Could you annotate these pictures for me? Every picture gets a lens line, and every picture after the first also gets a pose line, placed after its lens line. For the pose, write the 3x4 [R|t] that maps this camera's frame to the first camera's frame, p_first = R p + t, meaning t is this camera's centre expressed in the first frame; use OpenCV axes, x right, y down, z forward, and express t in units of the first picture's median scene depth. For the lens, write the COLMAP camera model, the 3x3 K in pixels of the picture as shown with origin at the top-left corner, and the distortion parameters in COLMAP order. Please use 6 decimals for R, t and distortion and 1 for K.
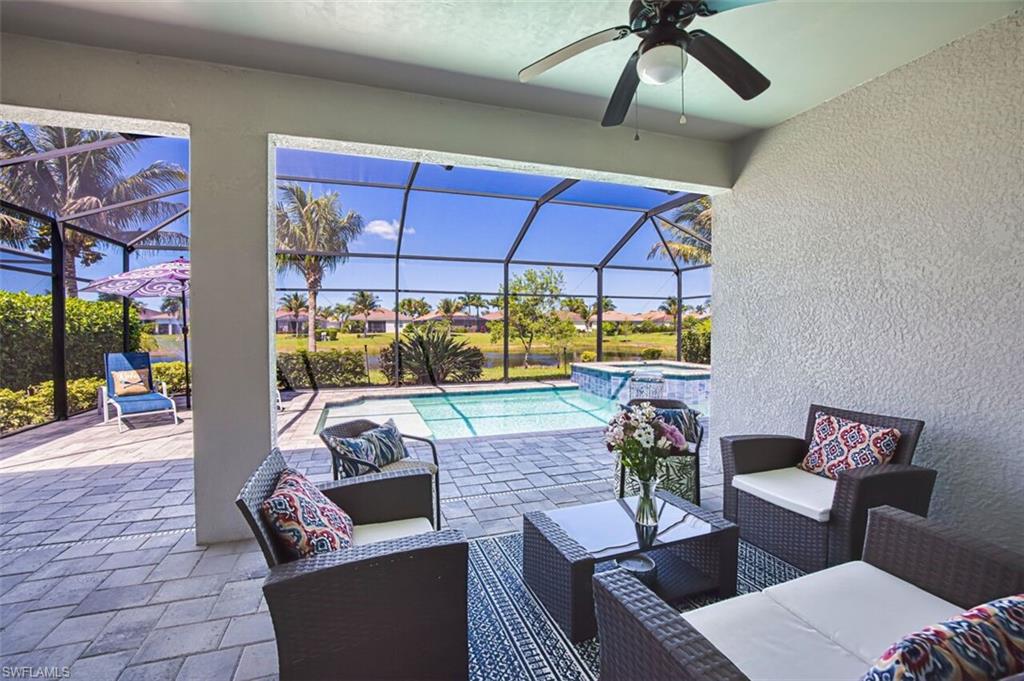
lens RADIAL K [[443.0, 0, 512.0], [0, 443.0, 340.5], [0, 0, 1]] dist [0.026825, 0.000136]
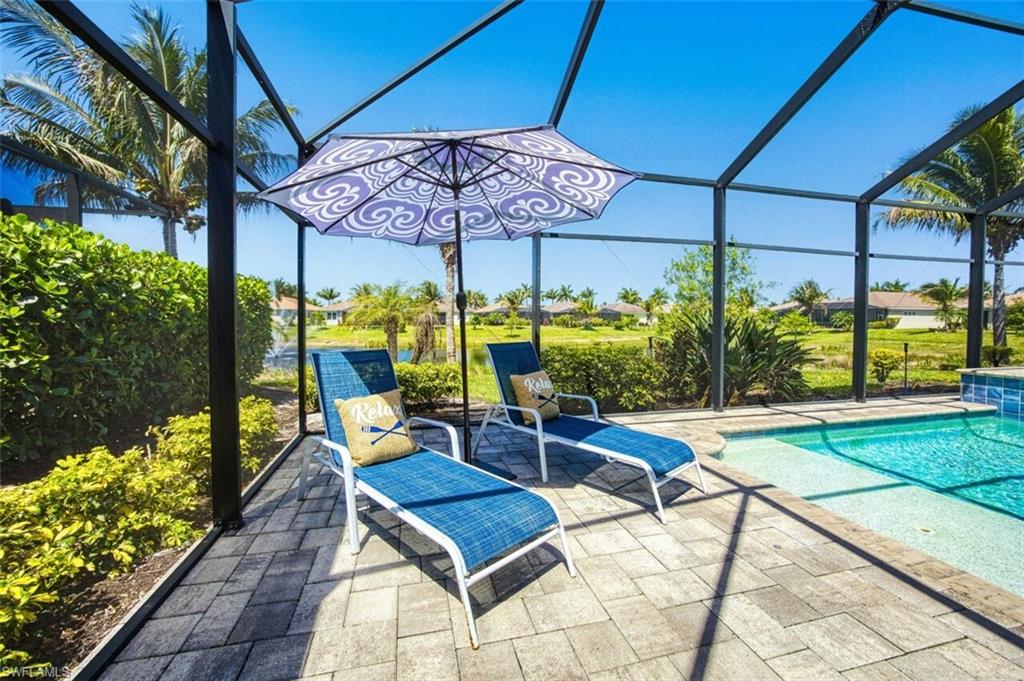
lens RADIAL K [[415.6, 0, 512.0], [0, 415.6, 340.5], [0, 0, 1]] dist [-0.001615, -0.000092]
pose [[0.998570, 0.007457, -0.052946, -0.595127], [-0.006560, 0.999832, 0.017092, 0.008059], [0.053064, -0.016720, 0.998451, 0.539610]]
